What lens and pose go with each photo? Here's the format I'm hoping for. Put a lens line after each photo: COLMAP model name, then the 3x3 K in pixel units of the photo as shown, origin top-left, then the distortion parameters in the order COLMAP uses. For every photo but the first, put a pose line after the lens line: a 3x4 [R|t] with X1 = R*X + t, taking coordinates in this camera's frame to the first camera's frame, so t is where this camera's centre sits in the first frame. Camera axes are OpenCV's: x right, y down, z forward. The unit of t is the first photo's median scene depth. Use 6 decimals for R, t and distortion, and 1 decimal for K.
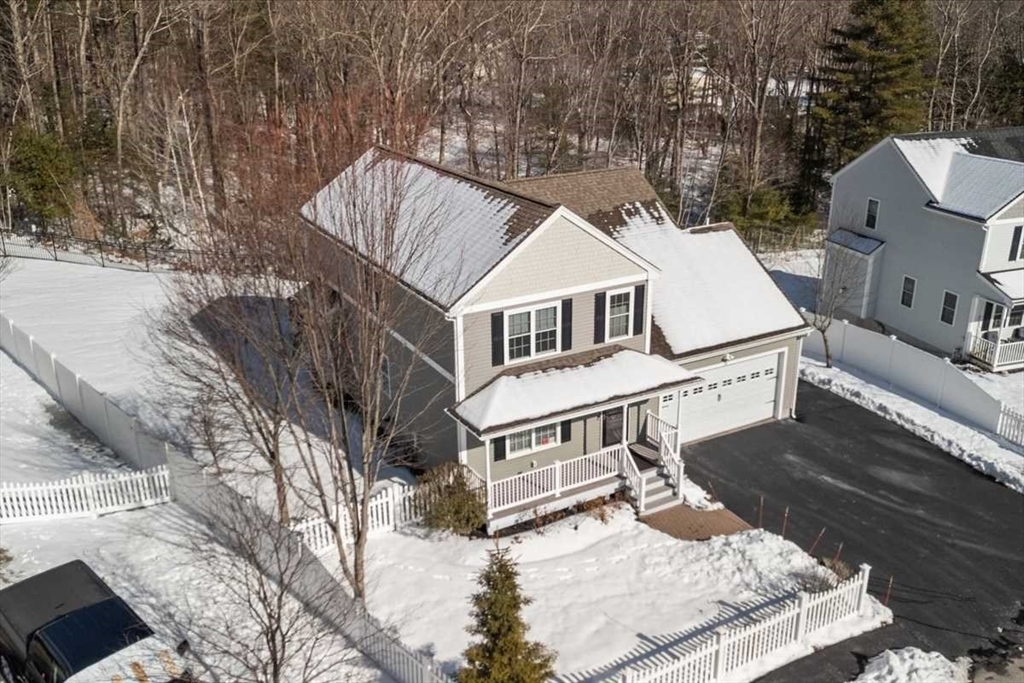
lens RADIAL K [[845.6, 0, 512.0], [0, 845.6, 341.5], [0, 0, 1]] dist [0.150557, -0.232517]
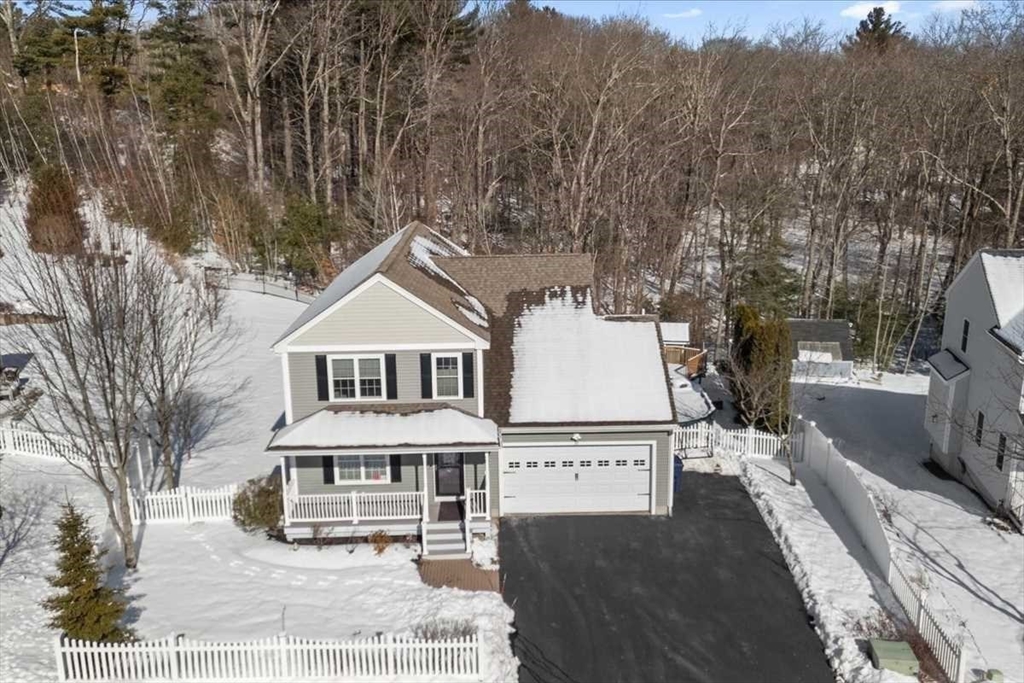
lens RADIAL K [[845.6, 0, 512.0], [0, 845.6, 341.5], [0, 0, 1]] dist [0.150557, -0.232517]
pose [[0.888980, 0.121345, -0.441576, 0.696226], [-0.164469, 0.984521, -0.060562, -0.023147], [0.427392, 0.126464, 0.895178, 0.028494]]
